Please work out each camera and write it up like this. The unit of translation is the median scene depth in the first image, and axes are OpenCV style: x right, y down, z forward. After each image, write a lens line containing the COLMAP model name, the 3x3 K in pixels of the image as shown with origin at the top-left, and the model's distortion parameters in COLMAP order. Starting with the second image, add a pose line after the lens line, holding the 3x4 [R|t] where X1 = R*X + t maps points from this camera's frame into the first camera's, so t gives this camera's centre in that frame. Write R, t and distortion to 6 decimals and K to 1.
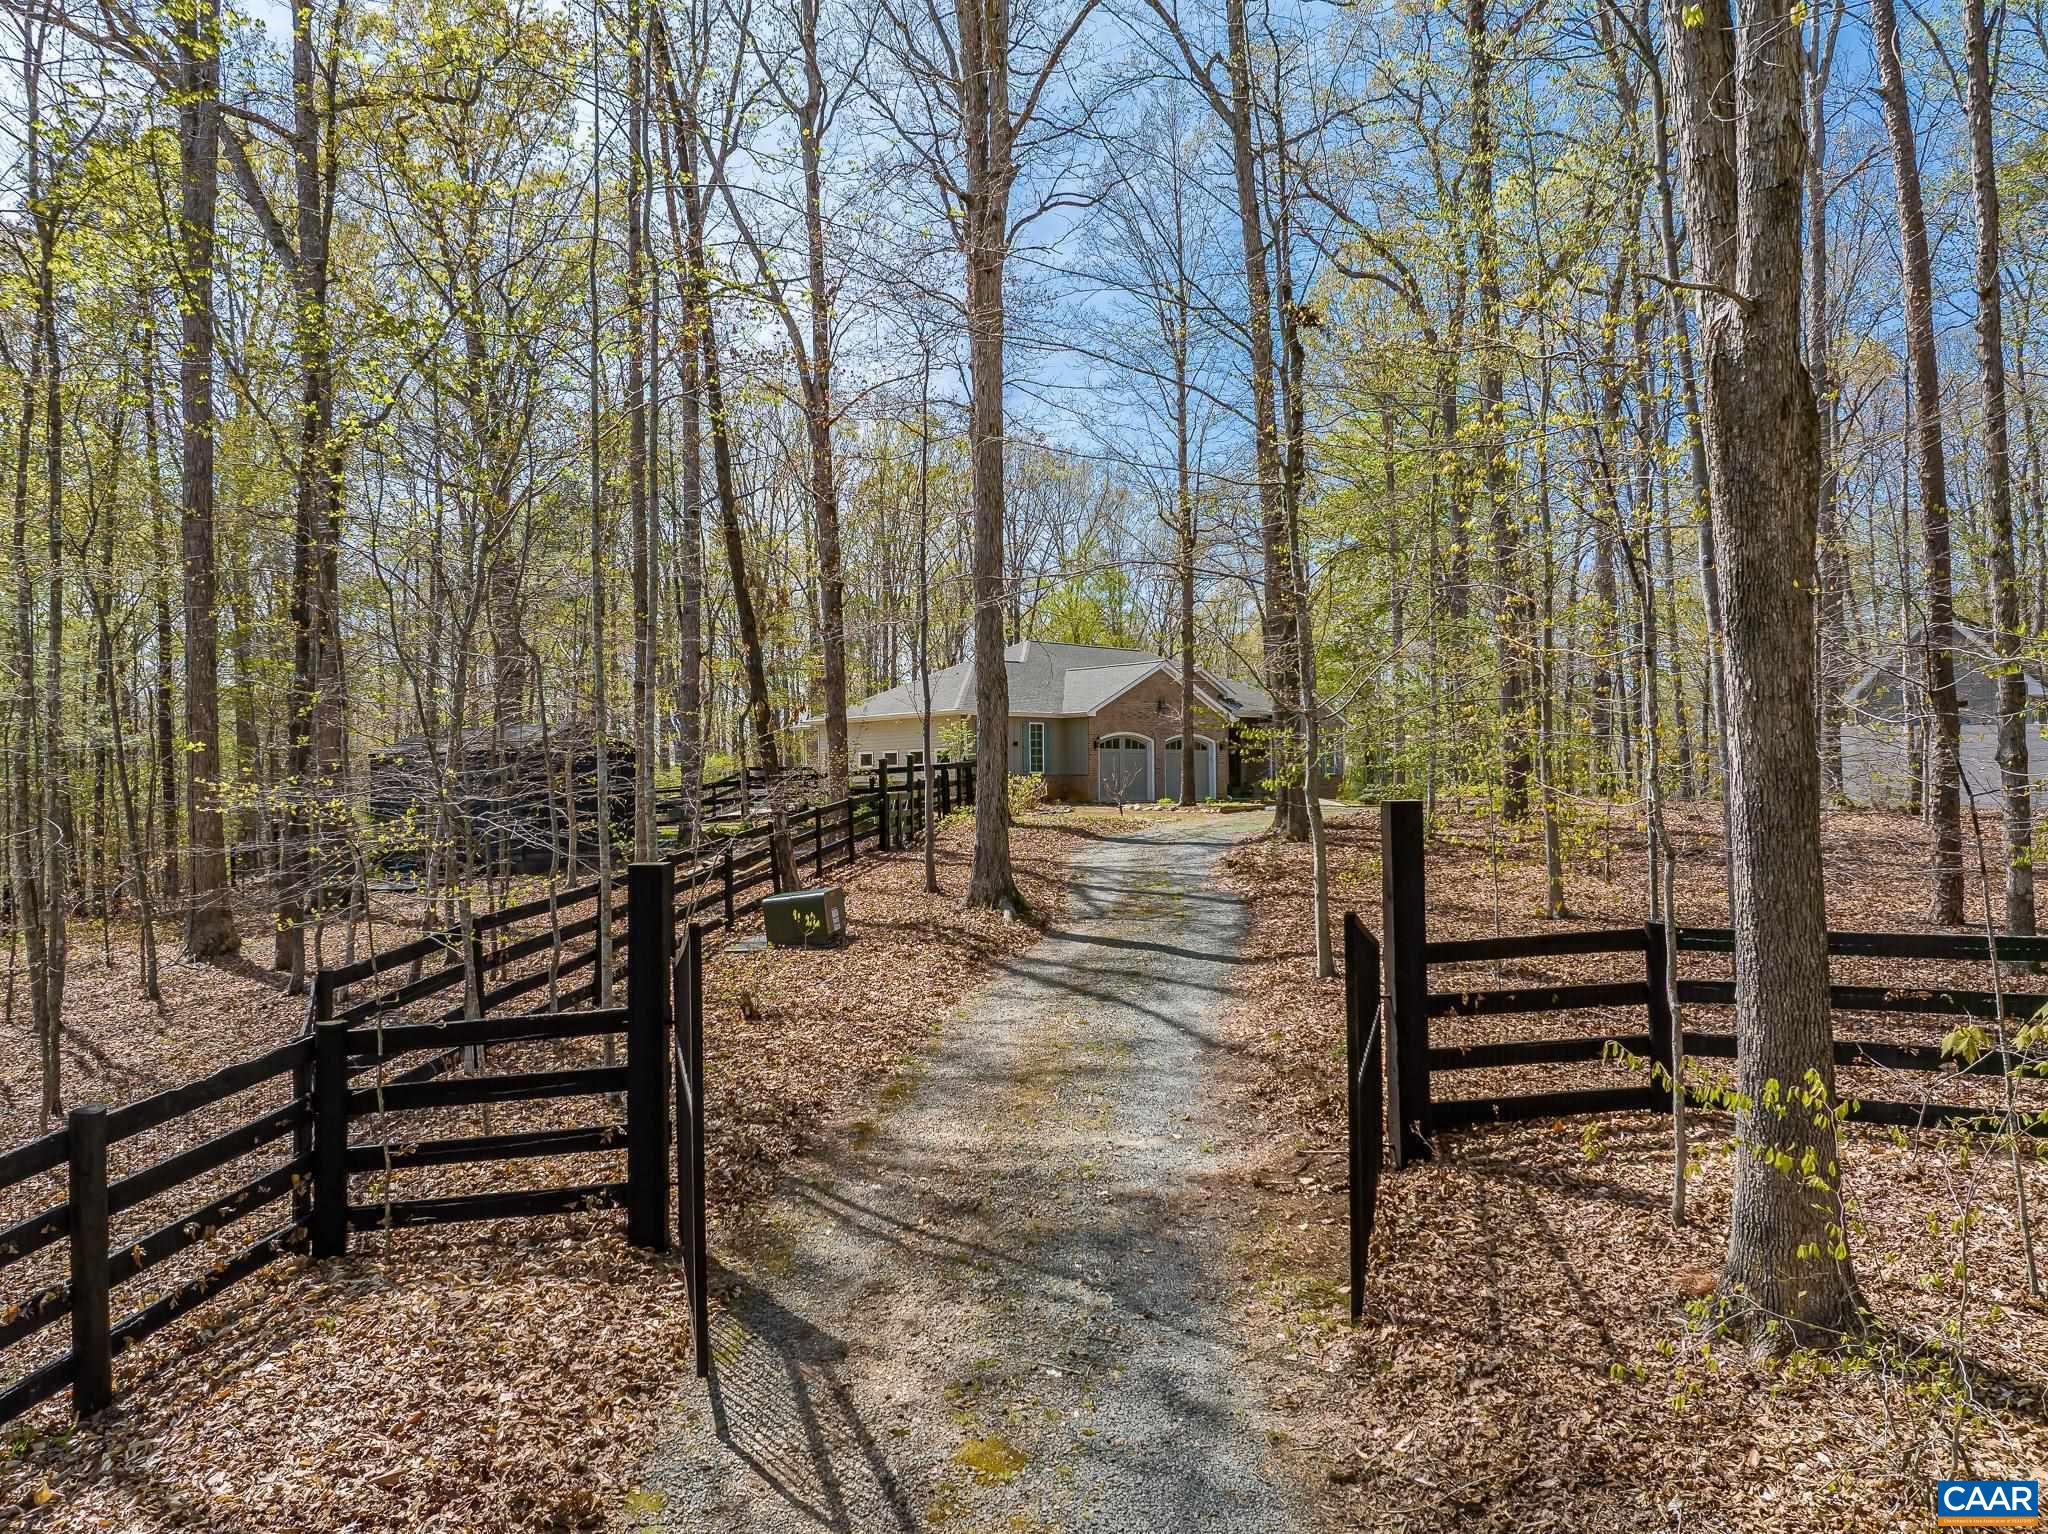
lens RADIAL K [[1444.9, 0, 1023.9], [0, 1444.9, 775.0], [0, 0, 1]] dist [-0.046170, 0.011667]
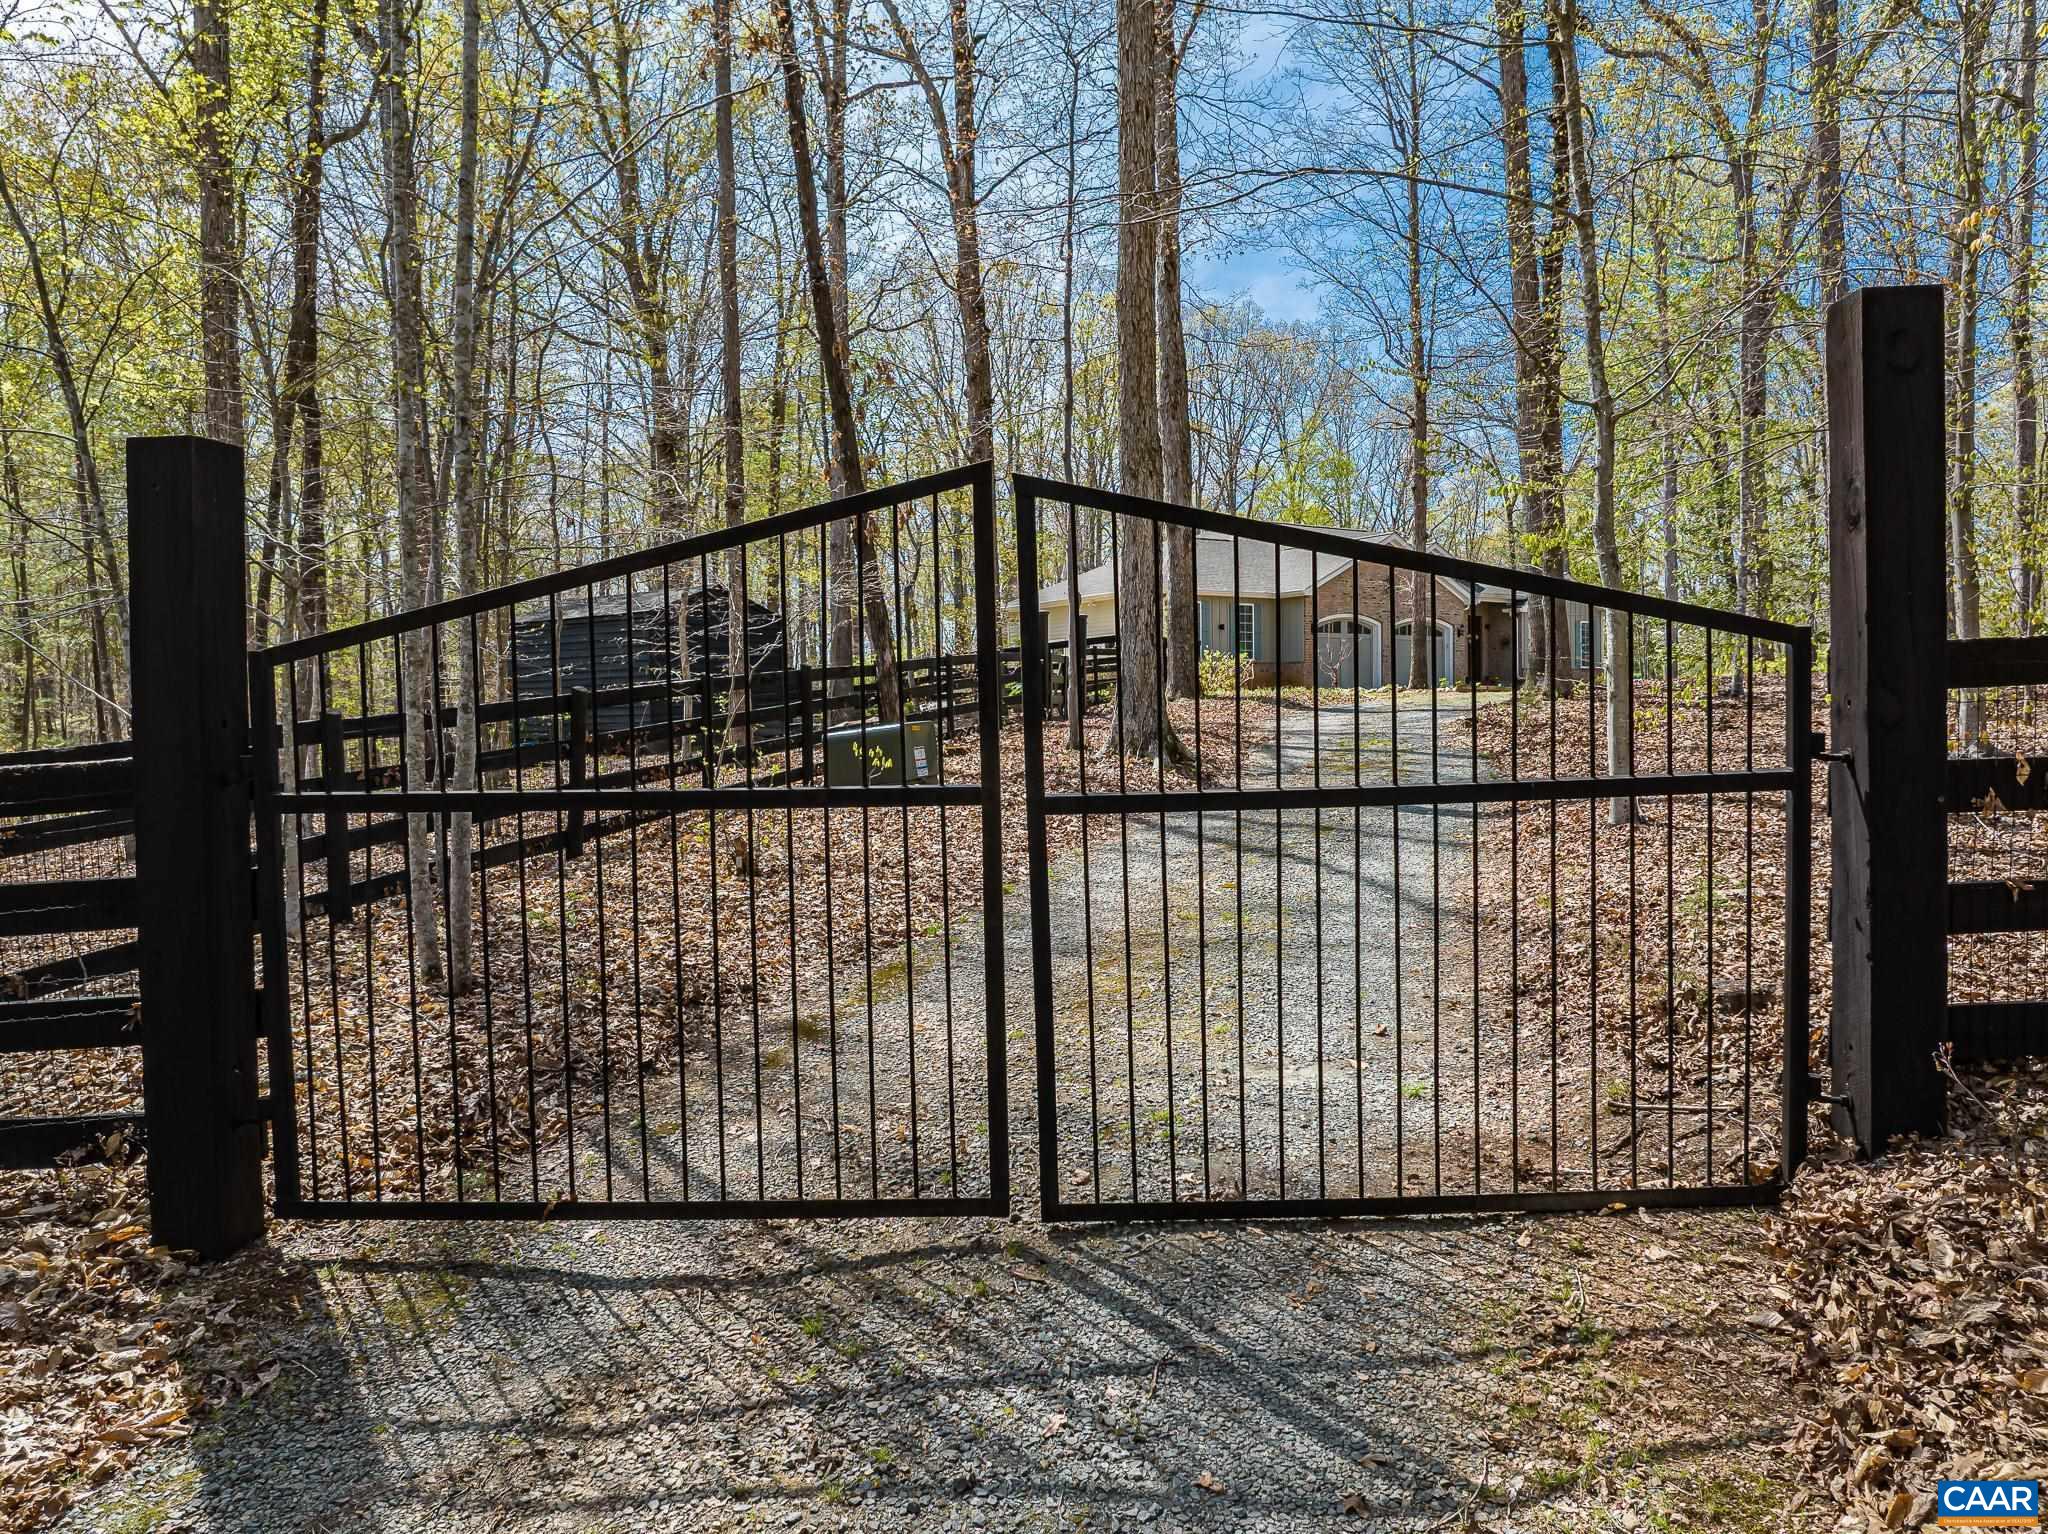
lens RADIAL K [[1444.9, 0, 1028.8], [0, 1444.9, 757.0], [0, 0, 1]] dist [-0.046170, 0.011667]
pose [[0.988055, 0.005711, -0.153993, 0.038950], [0.000049, 0.999301, 0.037379, 0.069822], [0.154099, -0.036940, 0.987365, 0.274466]]
